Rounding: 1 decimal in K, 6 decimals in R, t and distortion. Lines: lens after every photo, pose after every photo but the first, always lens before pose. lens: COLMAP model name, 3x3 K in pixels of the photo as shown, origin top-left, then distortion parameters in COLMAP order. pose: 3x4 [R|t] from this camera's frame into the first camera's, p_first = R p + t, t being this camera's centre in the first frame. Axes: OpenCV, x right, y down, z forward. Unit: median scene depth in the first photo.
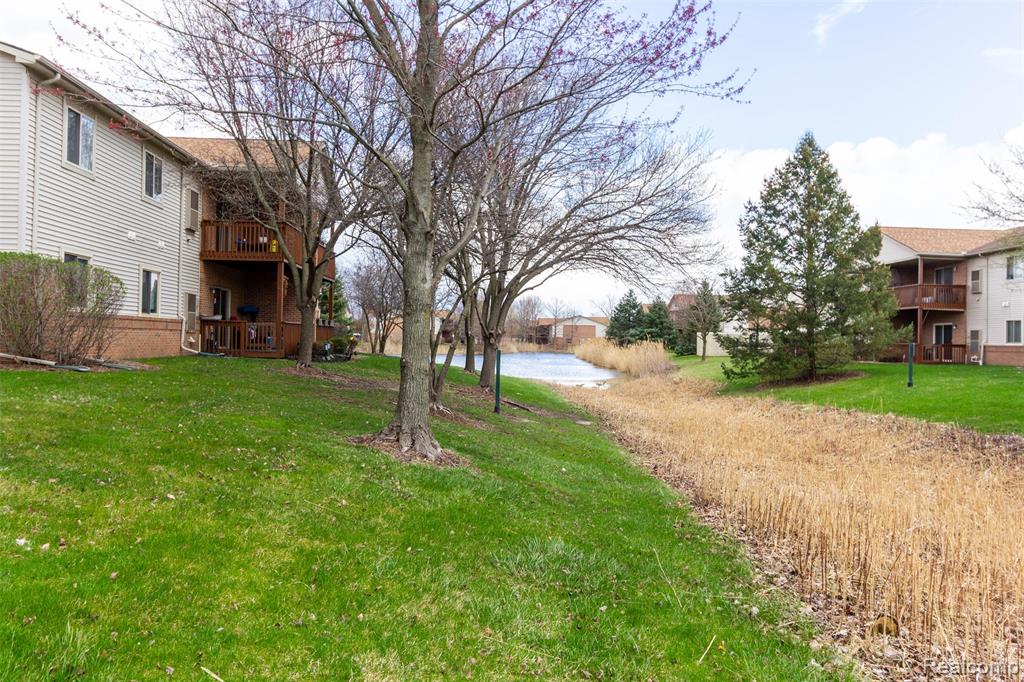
lens RADIAL K [[875.1, 0, 512.0], [0, 875.1, 341.0], [0, 0, 1]] dist [0.005829, 0.003701]
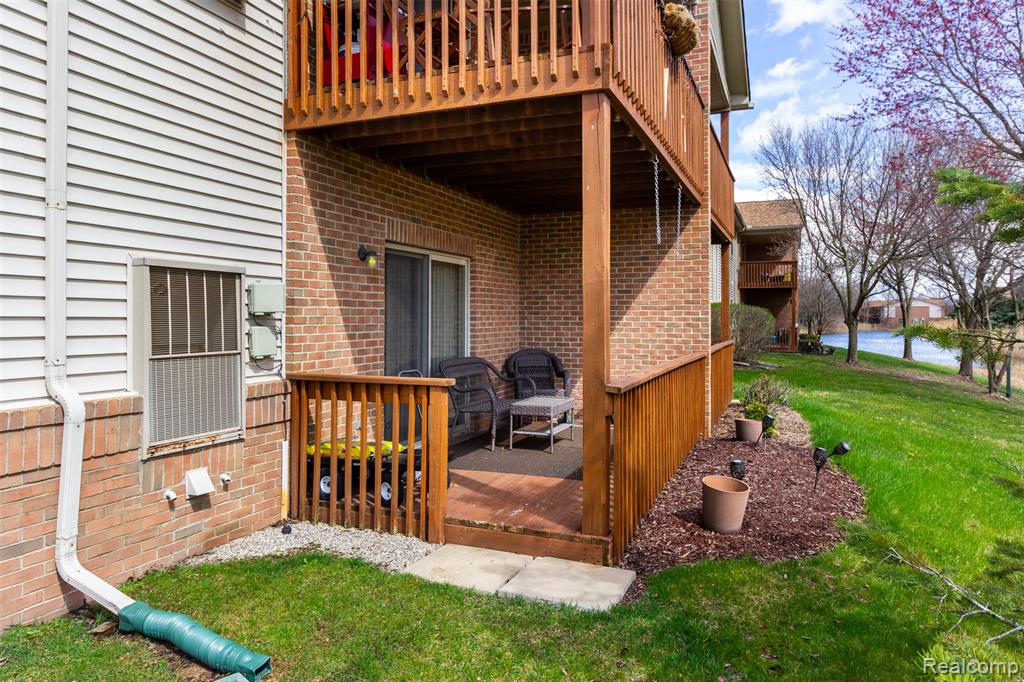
lens RADIAL K [[663.6, 0, 512.0], [0, 663.6, 341.0], [0, 0, 1]] dist [0.000978, 0.000420]
pose [[0.900391, 0.017375, -0.434734, -0.232652], [-0.002772, 0.999411, 0.034202, -0.044154], [0.435072, -0.029590, 0.899909, 0.919463]]
